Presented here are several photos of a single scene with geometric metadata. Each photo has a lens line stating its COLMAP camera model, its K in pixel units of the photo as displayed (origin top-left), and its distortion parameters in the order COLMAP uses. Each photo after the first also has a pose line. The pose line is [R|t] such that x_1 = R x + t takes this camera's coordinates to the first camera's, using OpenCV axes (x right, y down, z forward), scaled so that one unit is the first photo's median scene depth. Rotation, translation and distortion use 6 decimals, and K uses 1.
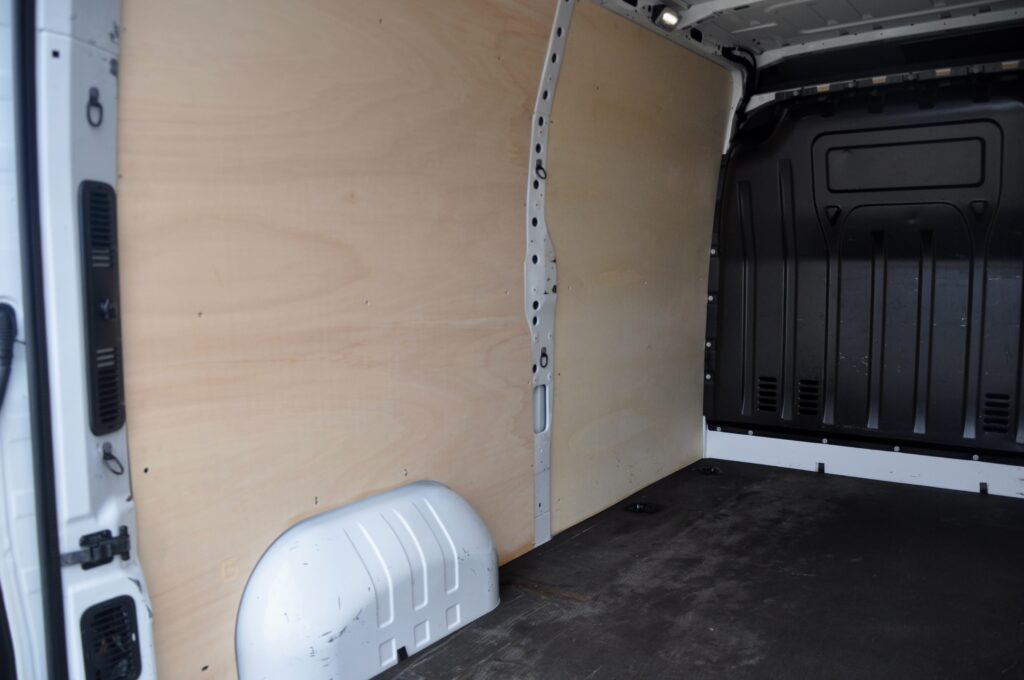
lens RADIAL K [[813.4, 0, 512.1], [0, 813.4, 349.4], [0, 0, 1]] dist [-0.162074, 0.147139]
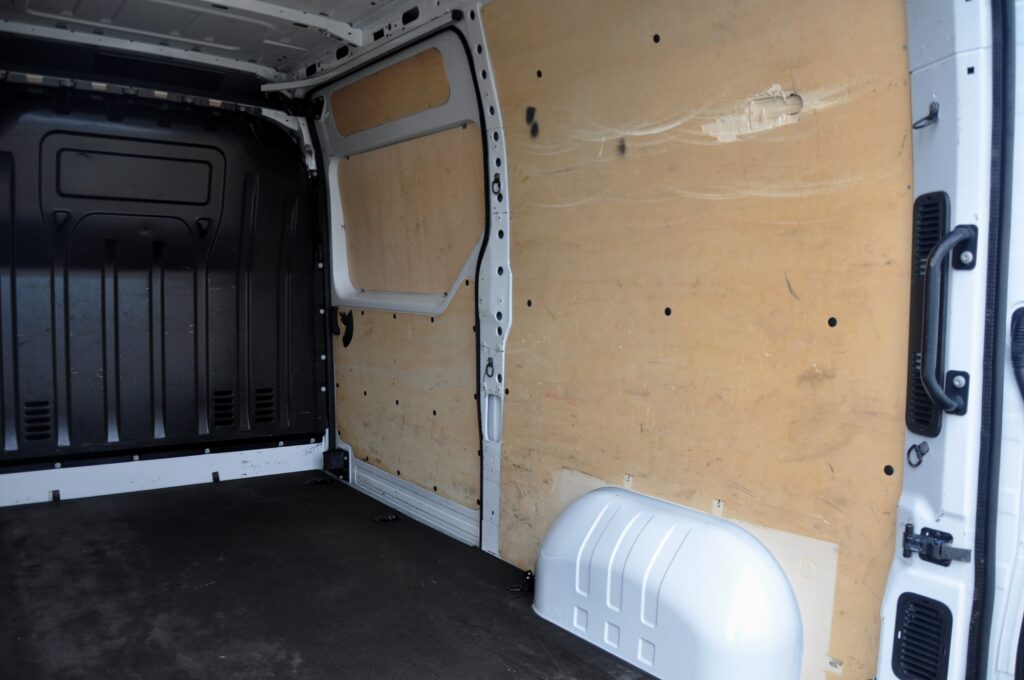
lens RADIAL K [[813.4, 0, 512.1], [0, 813.4, 349.4], [0, 0, 1]] dist [-0.162074, 0.147139]
pose [[0.300957, -0.059577, 0.951775, -0.337499], [0.078283, 0.996222, 0.037605, -0.012813], [-0.950419, 0.063190, 0.304484, 0.241134]]
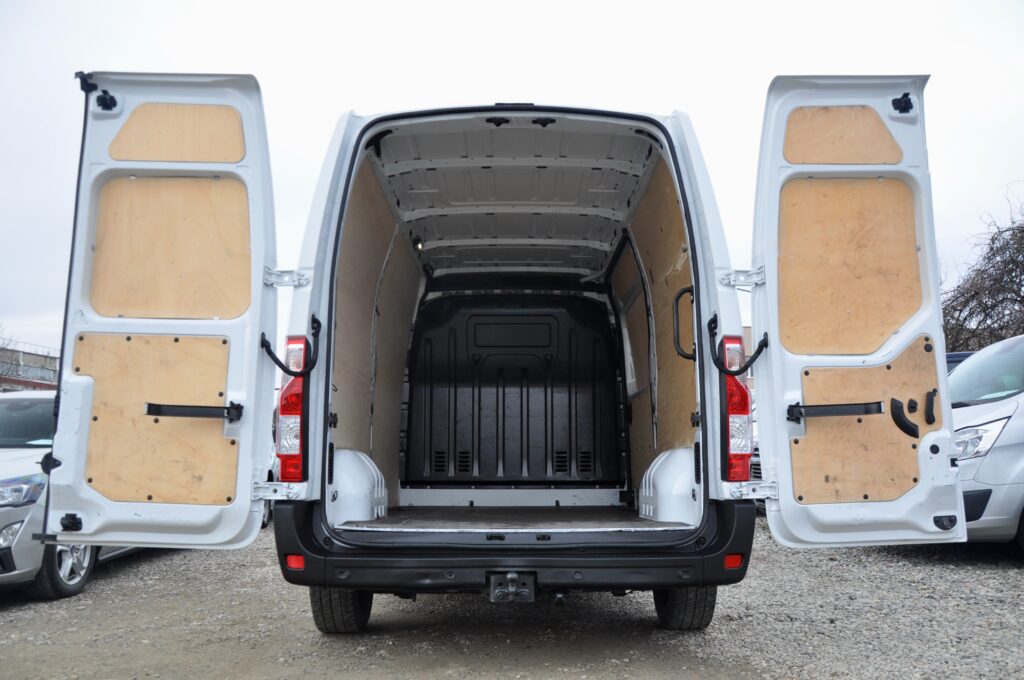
lens RADIAL K [[813.4, 0, 512.1], [0, 813.4, 349.4], [0, 0, 1]] dist [-0.162074, 0.147139]
pose [[0.807976, 0.102873, 0.580166, -0.666586], [0.055080, 0.967142, -0.248199, 0.299406], [-0.586636, 0.232494, 0.775761, -0.552074]]
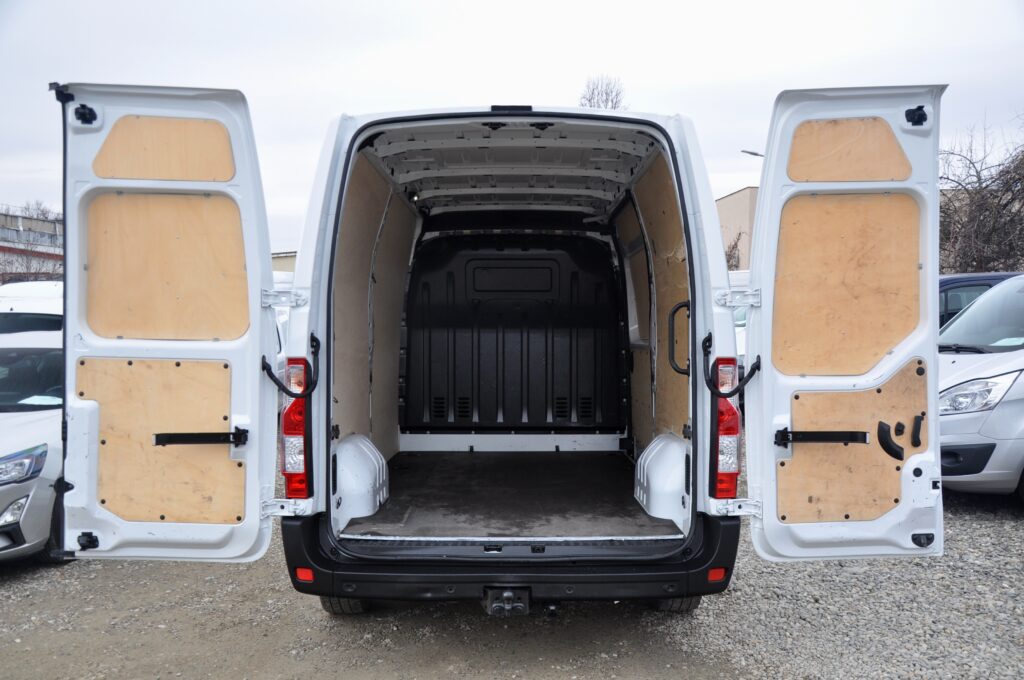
lens RADIAL K [[874.1, 0, 515.4], [0, 874.1, 339.5], [0, 0, 1]] dist [-0.143860, 0.181711]
pose [[0.808918, 0.005752, 0.587893, -0.729627], [0.054393, 0.994931, -0.084578, 0.088537], [-0.585400, 0.100394, 0.804505, -0.678001]]
